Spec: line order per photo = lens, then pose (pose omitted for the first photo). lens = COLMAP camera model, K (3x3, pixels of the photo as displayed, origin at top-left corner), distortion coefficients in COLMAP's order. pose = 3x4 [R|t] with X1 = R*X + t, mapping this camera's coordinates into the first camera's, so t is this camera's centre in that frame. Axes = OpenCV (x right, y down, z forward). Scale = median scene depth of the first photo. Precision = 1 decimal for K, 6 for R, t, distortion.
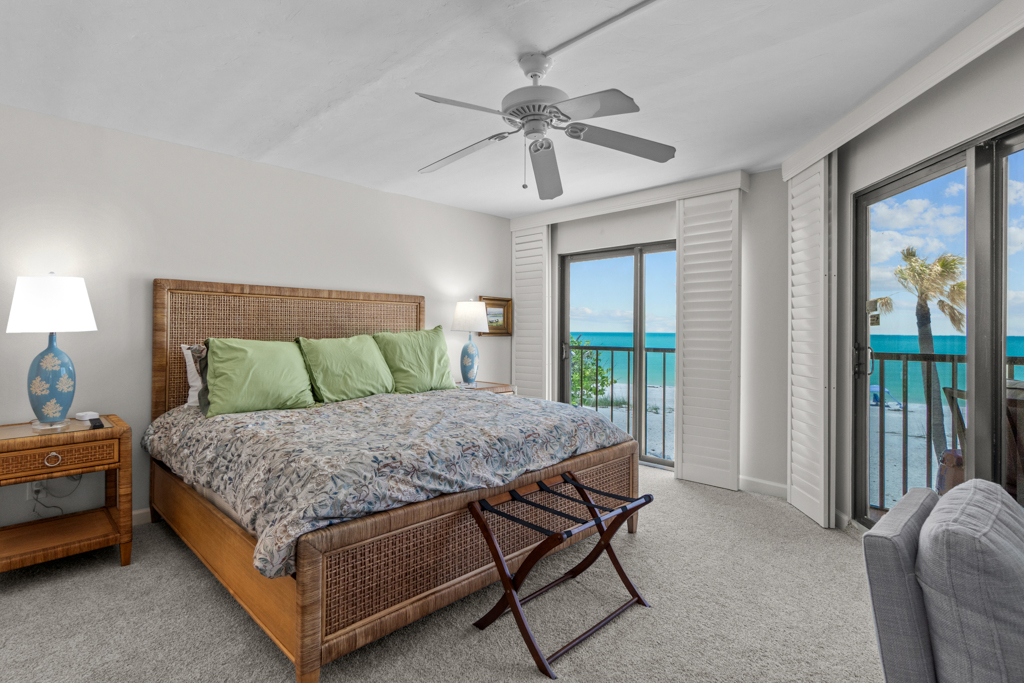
lens RADIAL K [[514.3, 0, 509.1], [0, 514.3, 333.8], [0, 0, 1]] dist [-0.000549, -0.001889]
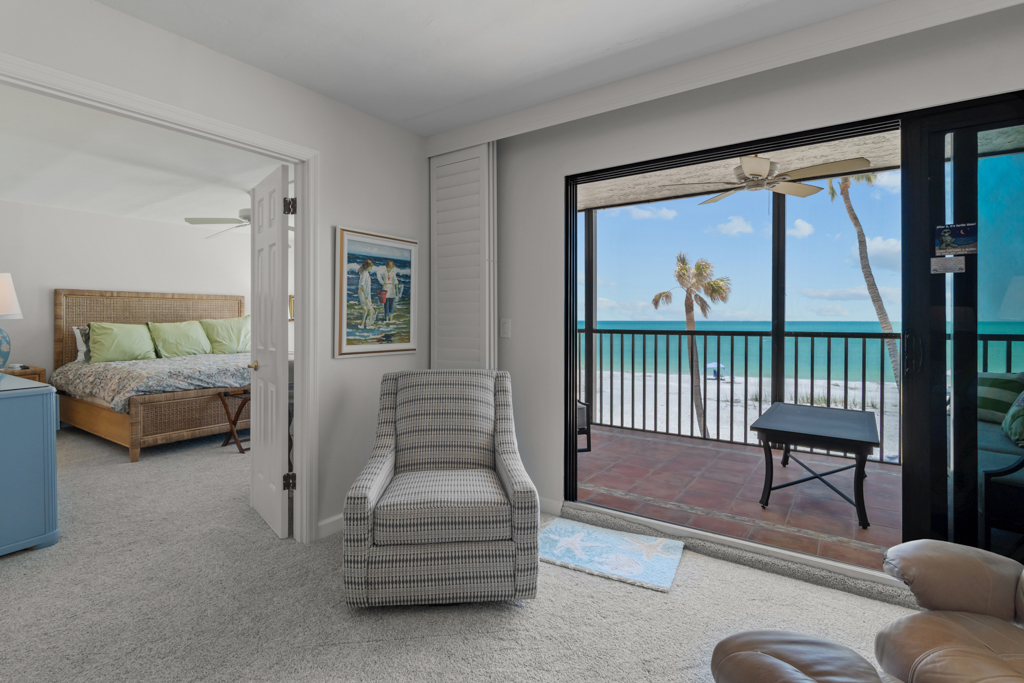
lens RADIAL K [[514.3, 0, 516.6], [0, 514.3, 325.0], [0, 0, 1]] dist [-0.000549, -0.001889]
pose [[0.986590, -0.008197, 0.163012, 0.583240], [0.007247, 0.999953, 0.006421, 0.015465], [-0.163057, -0.005154, 0.986603, -0.996788]]
